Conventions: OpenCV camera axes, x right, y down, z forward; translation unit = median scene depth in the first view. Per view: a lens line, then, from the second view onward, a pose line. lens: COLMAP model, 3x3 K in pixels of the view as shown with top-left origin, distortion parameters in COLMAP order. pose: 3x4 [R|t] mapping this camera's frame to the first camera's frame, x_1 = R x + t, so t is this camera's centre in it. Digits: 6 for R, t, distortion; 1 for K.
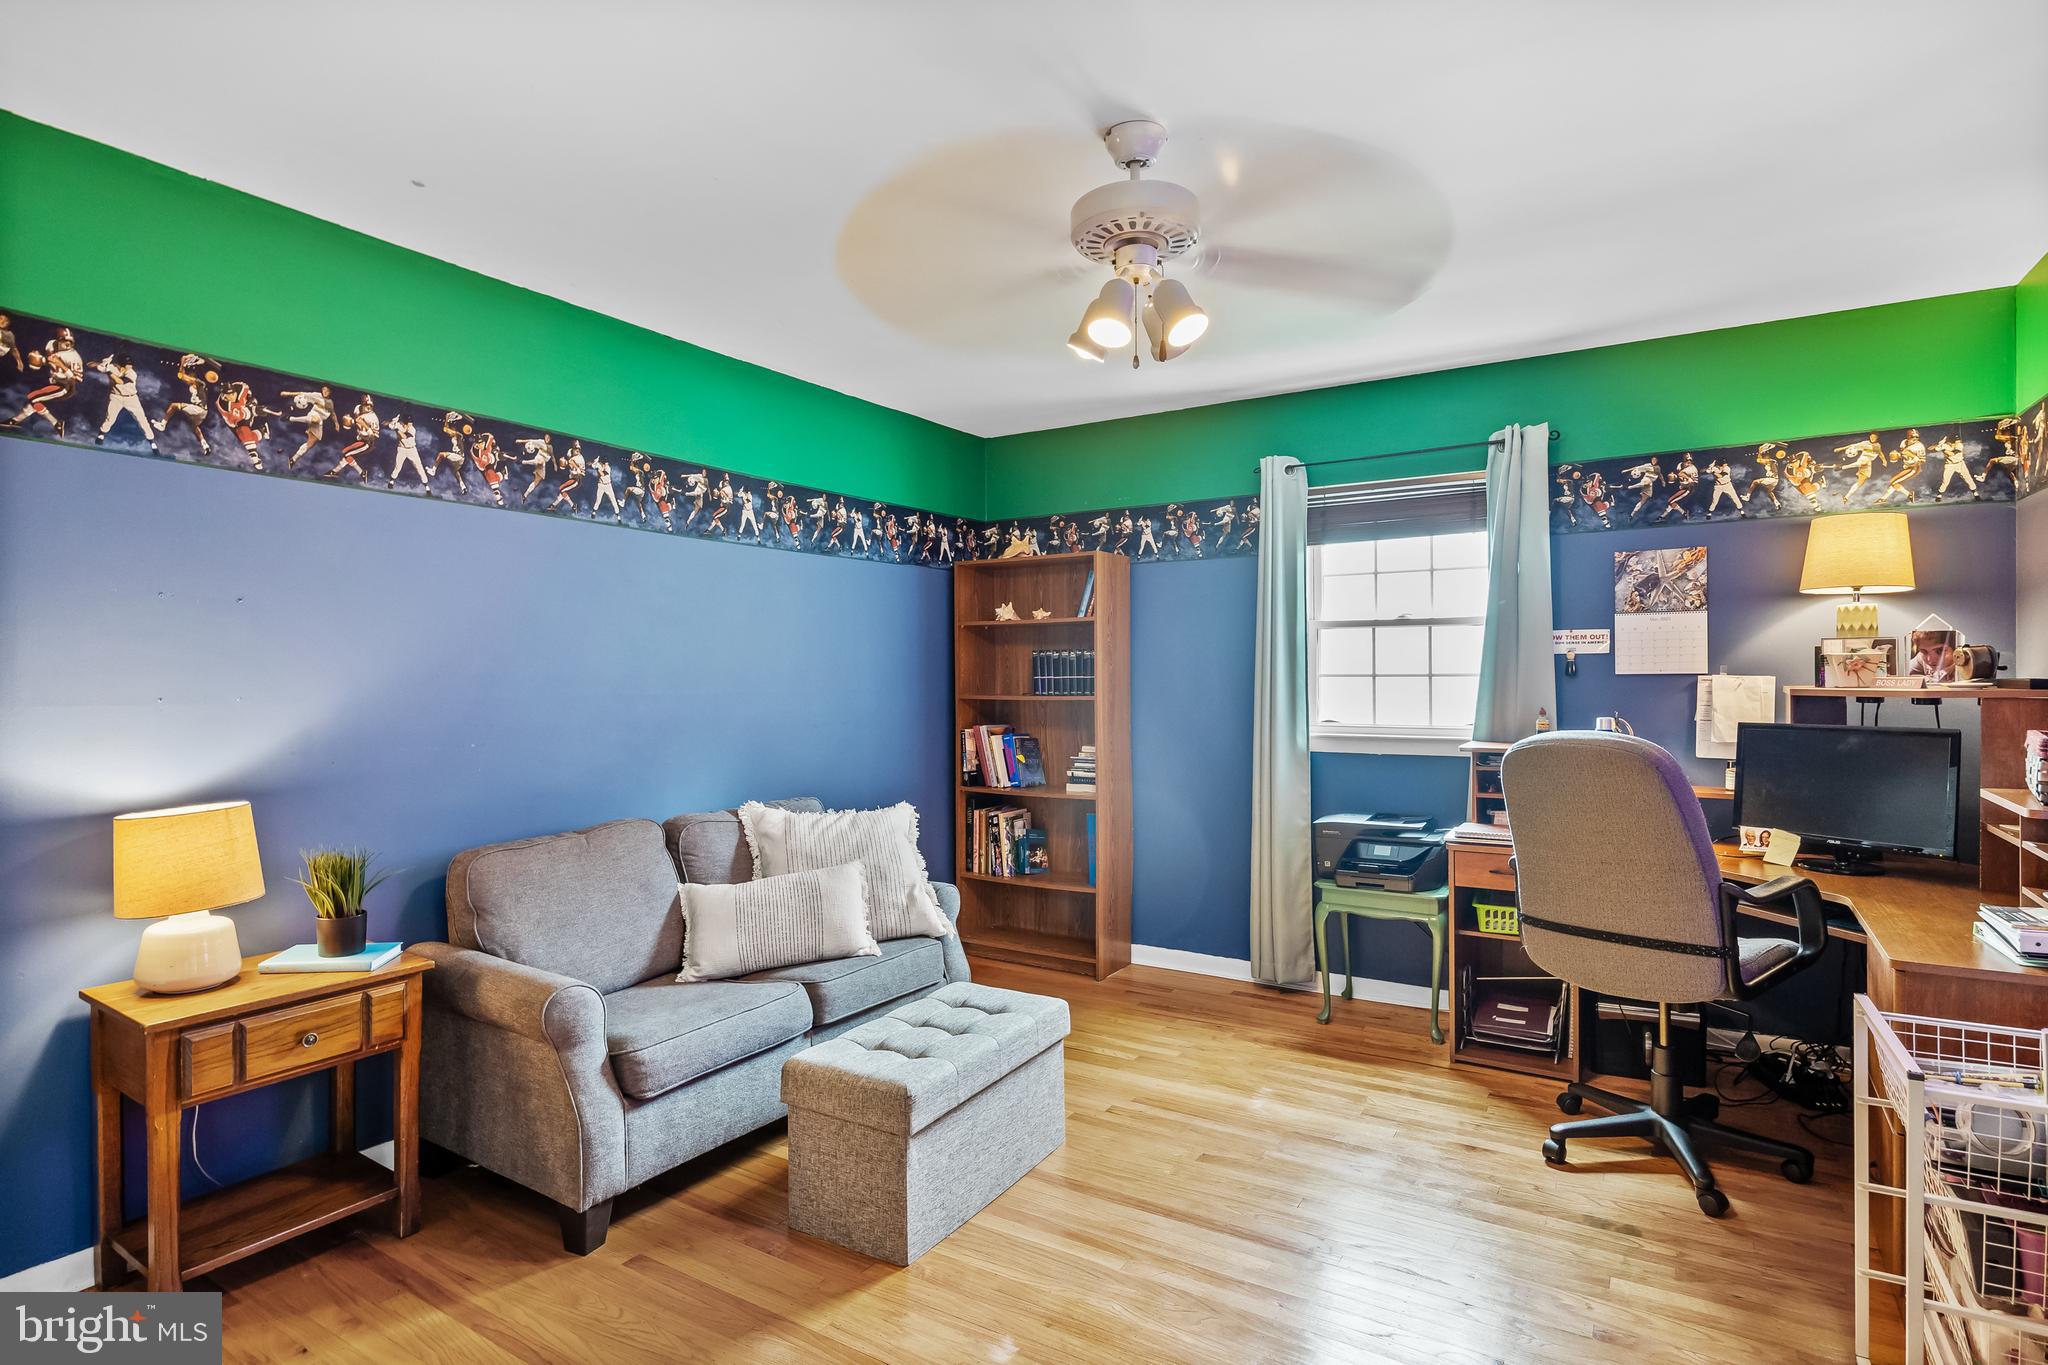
lens RADIAL K [[1040.4, 0, 1024.7], [0, 1040.4, 682.6], [0, 0, 1]] dist [-0.010674, -0.000724]
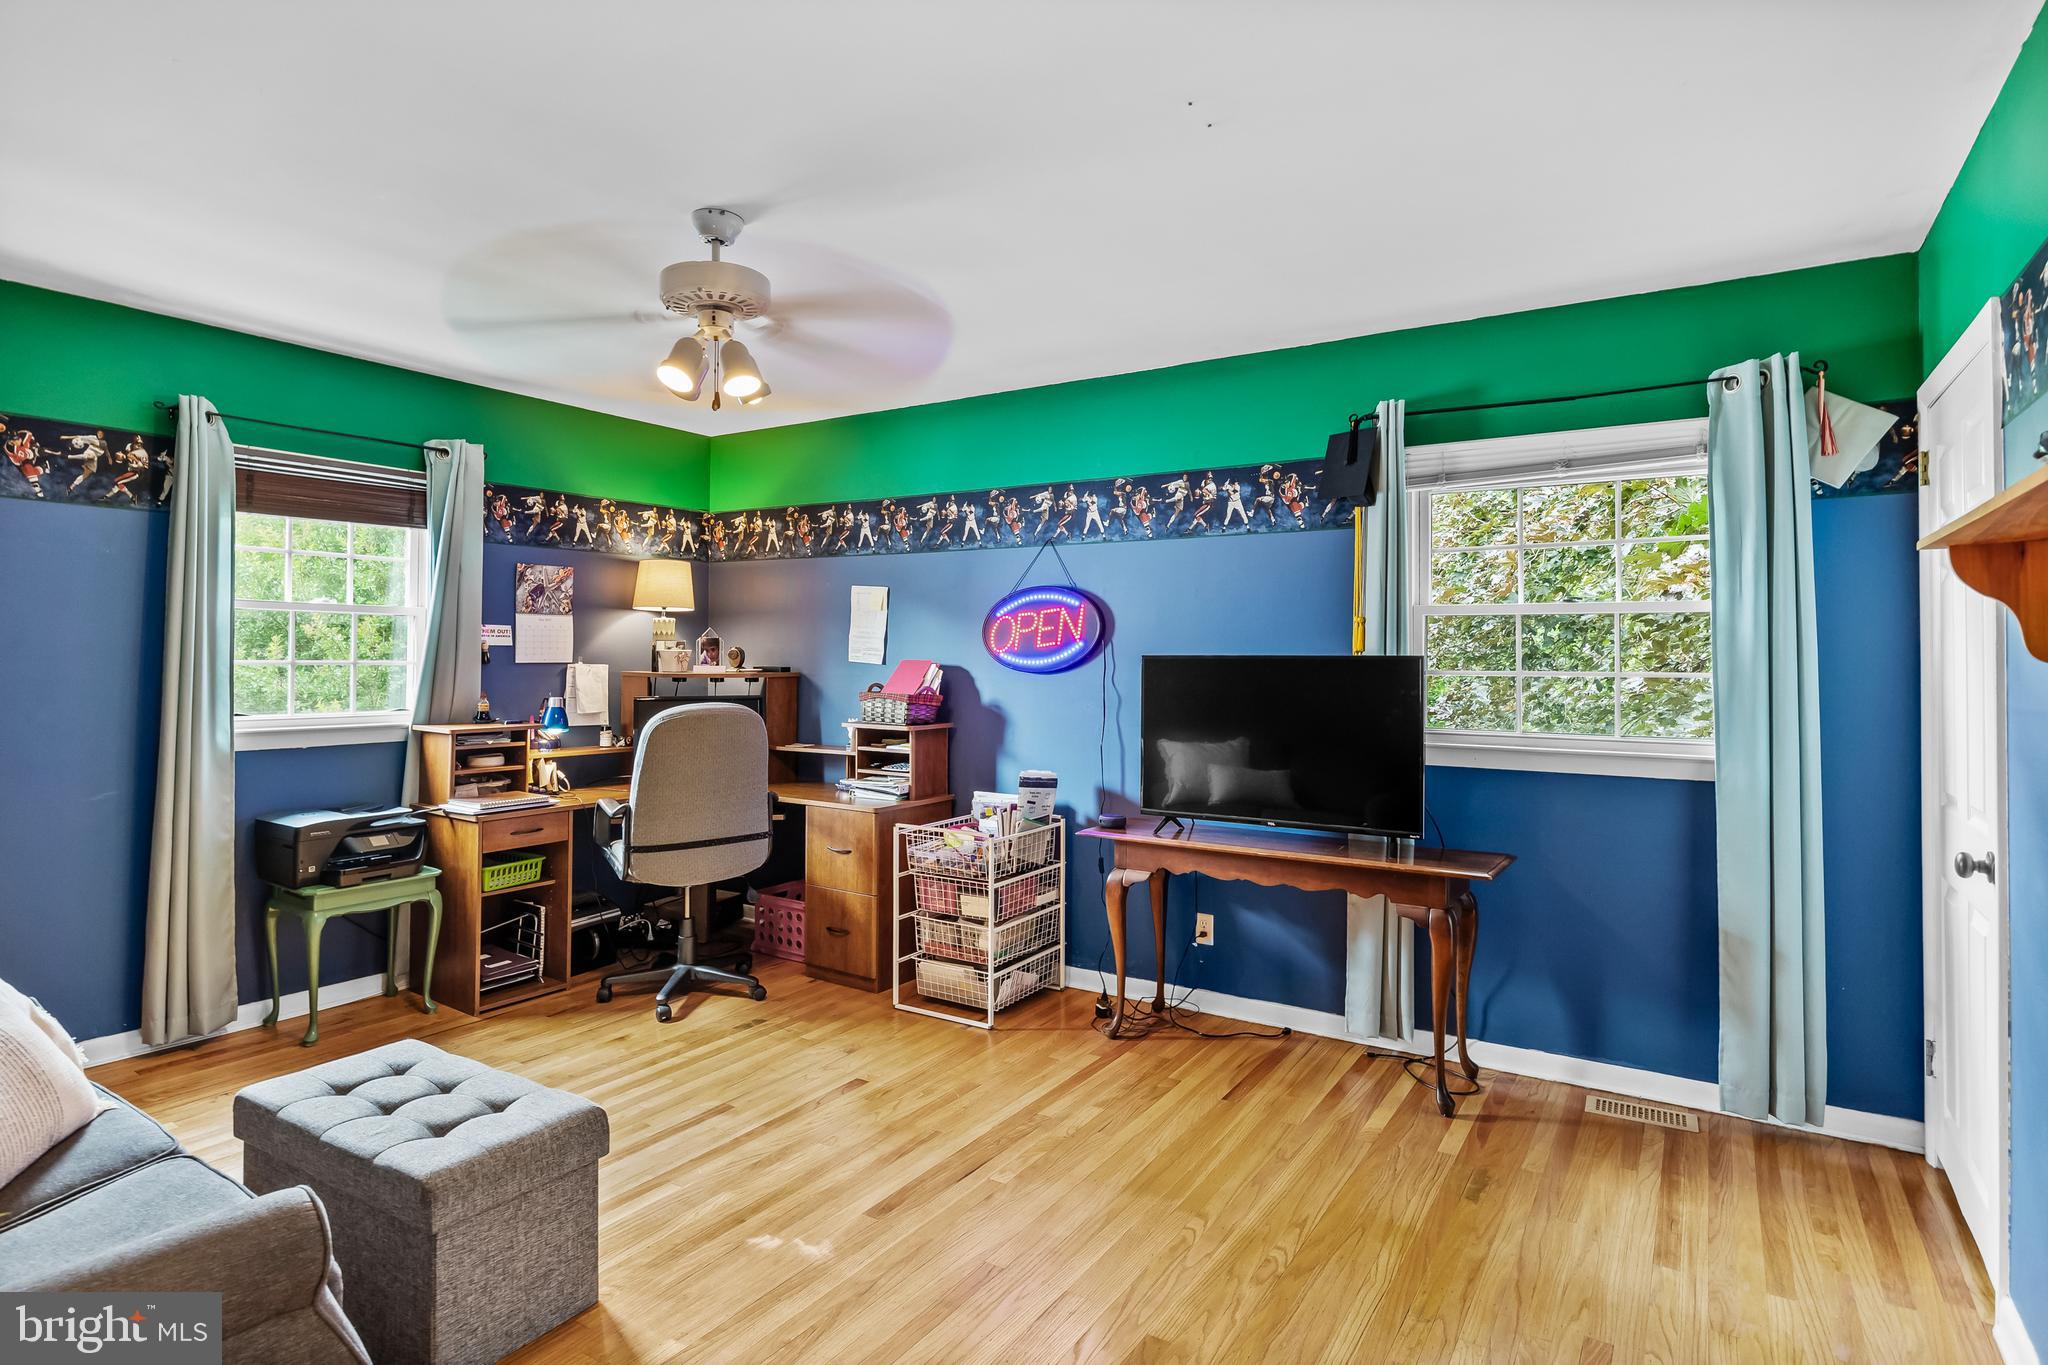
lens RADIAL K [[1040.4, 0, 1057.1], [0, 1040.4, 645.6], [0, 0, 1]] dist [-0.010674, -0.000724]
pose [[0.001293, 0.018036, 0.999836, -0.673509], [0.002004, 0.999835, -0.018039, -0.005055], [-0.999997, 0.002027, 0.001257, 0.371863]]
